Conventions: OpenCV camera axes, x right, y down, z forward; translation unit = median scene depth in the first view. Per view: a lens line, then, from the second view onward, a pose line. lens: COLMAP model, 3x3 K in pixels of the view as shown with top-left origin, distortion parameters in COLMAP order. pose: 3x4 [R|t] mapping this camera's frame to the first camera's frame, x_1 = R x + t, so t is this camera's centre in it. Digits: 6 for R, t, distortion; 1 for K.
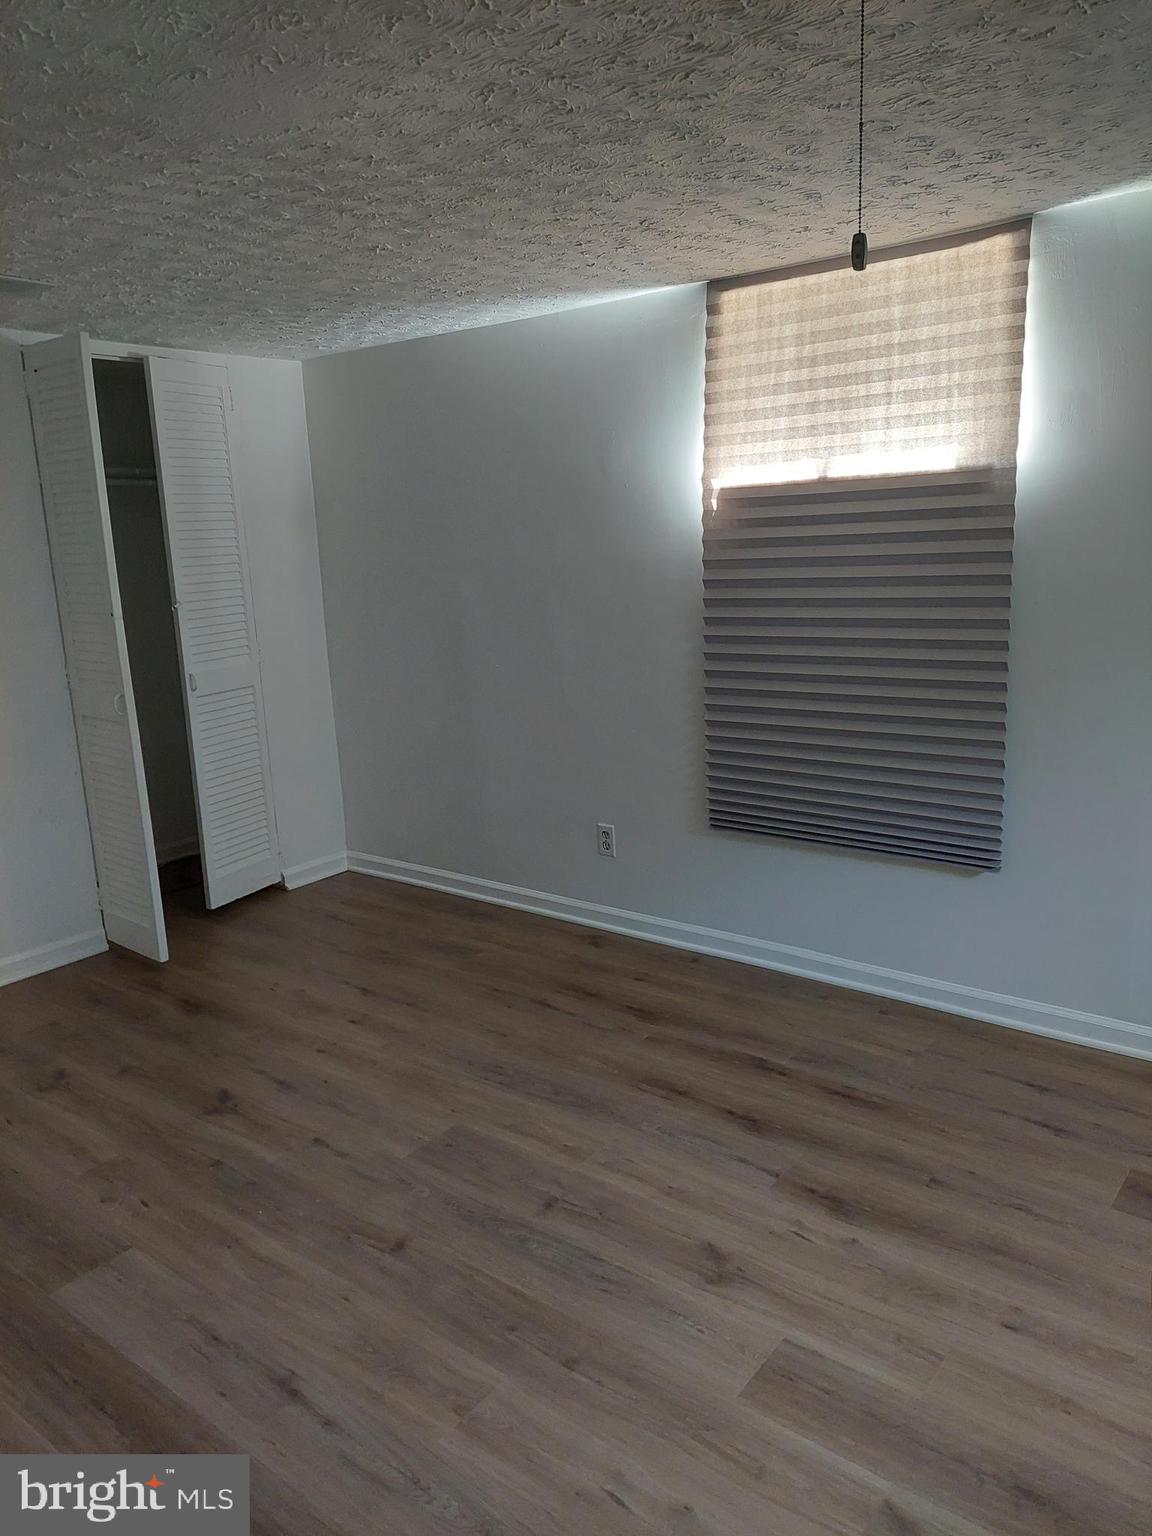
lens RADIAL K [[1103.4, 0, 569.4], [0, 1103.4, 772.6], [0, 0, 1]] dist [0.068884, -0.065408]
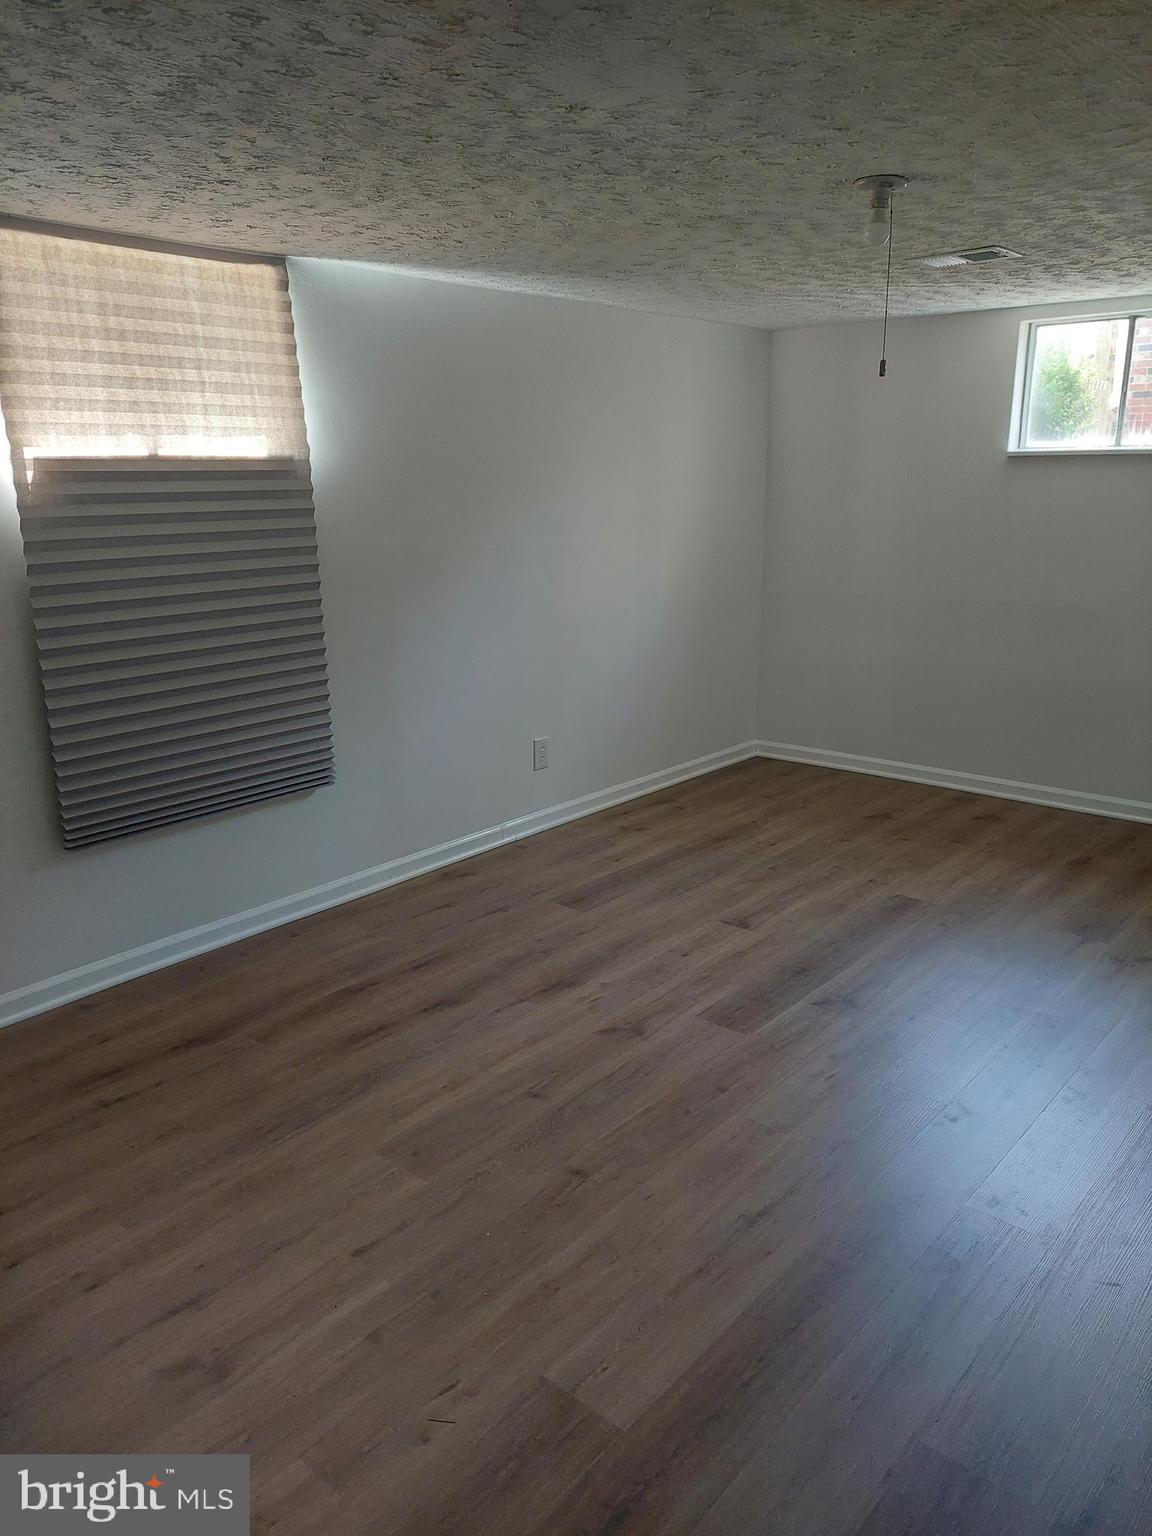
lens RADIAL K [[1103.4, 0, 575.7], [0, 1103.4, 771.9], [0, 0, 1]] dist [0.068884, -0.065408]
pose [[0.052140, -0.219775, 0.974156, -0.829768], [0.229935, 0.951916, 0.202450, -0.115081], [-0.971808, 0.213437, 0.100166, 0.616743]]
